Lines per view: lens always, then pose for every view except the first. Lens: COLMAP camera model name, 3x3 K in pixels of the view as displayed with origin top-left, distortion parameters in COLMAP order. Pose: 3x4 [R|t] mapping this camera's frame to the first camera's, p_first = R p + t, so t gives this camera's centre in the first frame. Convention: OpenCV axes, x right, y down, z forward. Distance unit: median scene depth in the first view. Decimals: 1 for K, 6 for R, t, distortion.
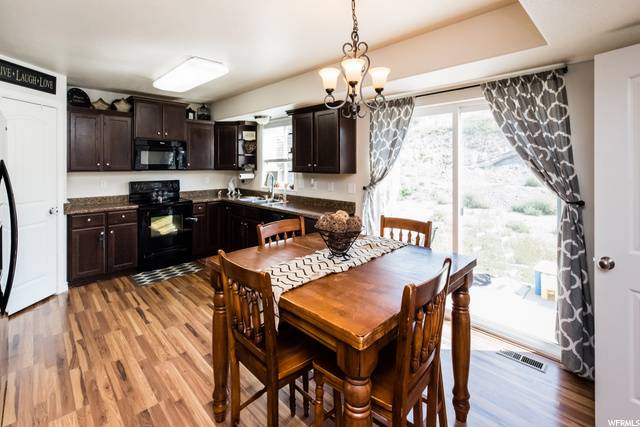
lens RADIAL K [[320.1, 0, 315.9], [0, 320.1, 162.0], [0, 0, 1]] dist [-0.002284, -0.000256]
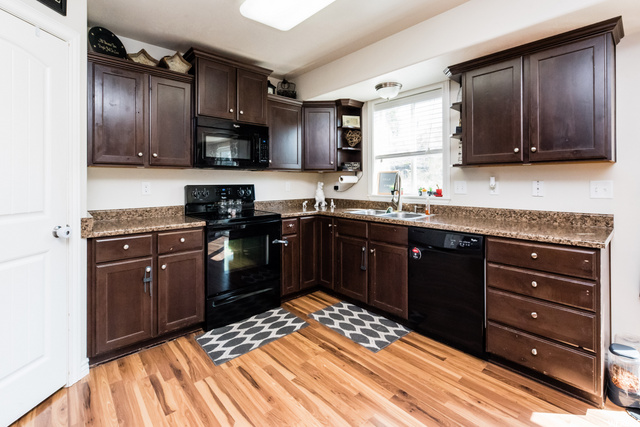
lens RADIAL K [[292.7, 0, 326.1], [0, 292.7, 180.9], [0, 0, 1]] dist [-0.001470, -0.000071]
pose [[0.999927, -0.000410, 0.012087, -0.369275], [0.000442, 0.999996, -0.002685, 0.066335], [-0.012086, 0.002690, 0.999923, 0.486163]]
